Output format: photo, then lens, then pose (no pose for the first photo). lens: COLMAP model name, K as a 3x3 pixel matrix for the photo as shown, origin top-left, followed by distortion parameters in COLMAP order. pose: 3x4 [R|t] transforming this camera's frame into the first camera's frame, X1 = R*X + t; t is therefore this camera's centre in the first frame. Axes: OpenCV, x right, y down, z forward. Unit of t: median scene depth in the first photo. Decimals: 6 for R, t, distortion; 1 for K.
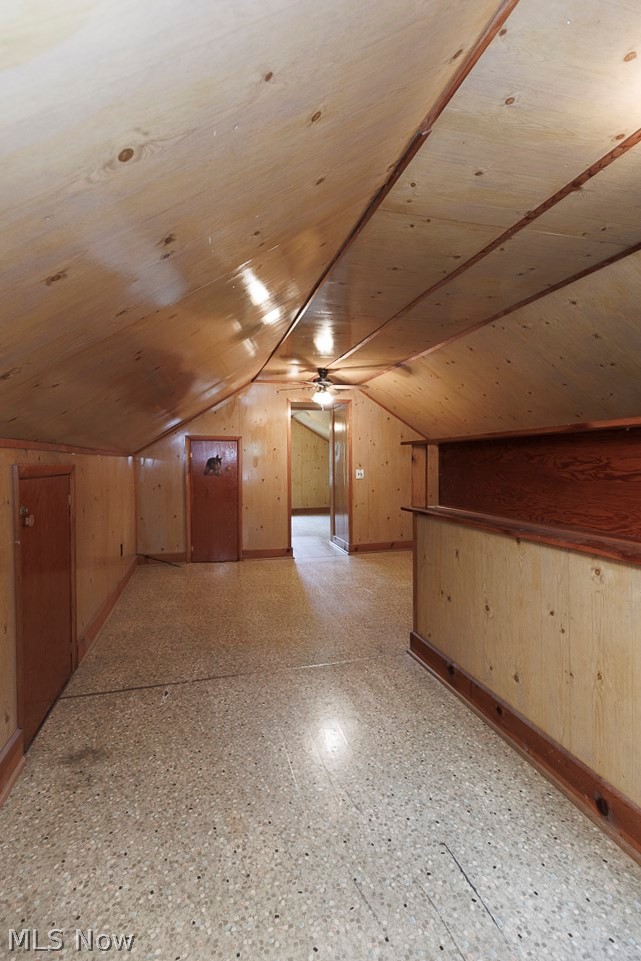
lens RADIAL K [[447.1, 0, 320.3], [0, 447.1, 474.1], [0, 0, 1]] dist [0.000732, -0.000428]
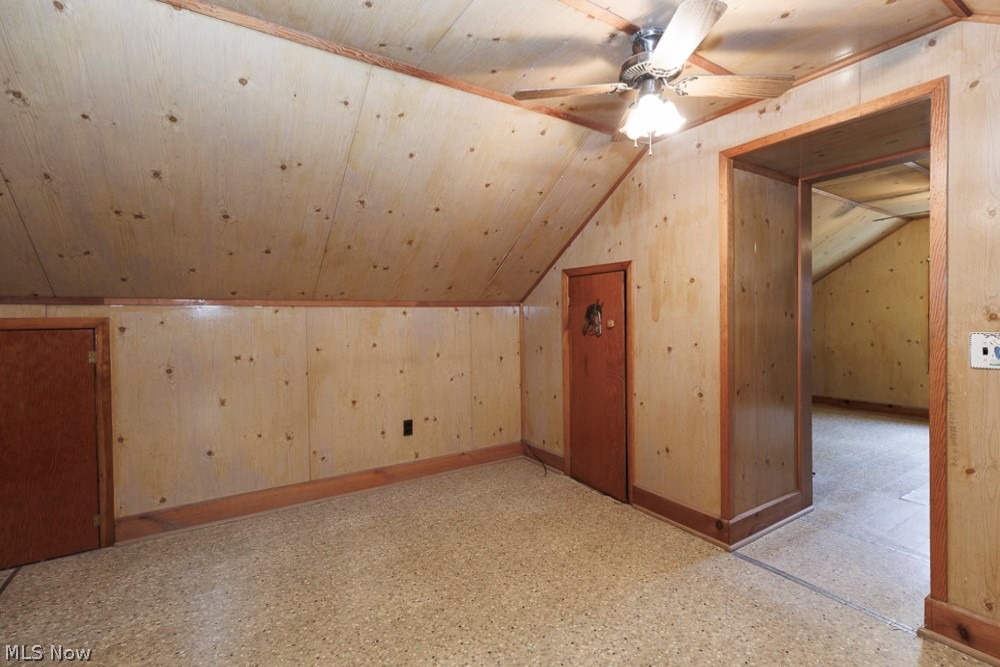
lens RADIAL K [[465.3, 0, 508.0], [0, 465.3, 330.2], [0, 0, 1]] dist [0.000732, -0.000428]
pose [[0.319644, 0.027437, -0.947140, 0.287669], [-0.016778, 0.999588, 0.023294, -0.015835], [0.947389, 0.008446, 0.319972, 0.723560]]
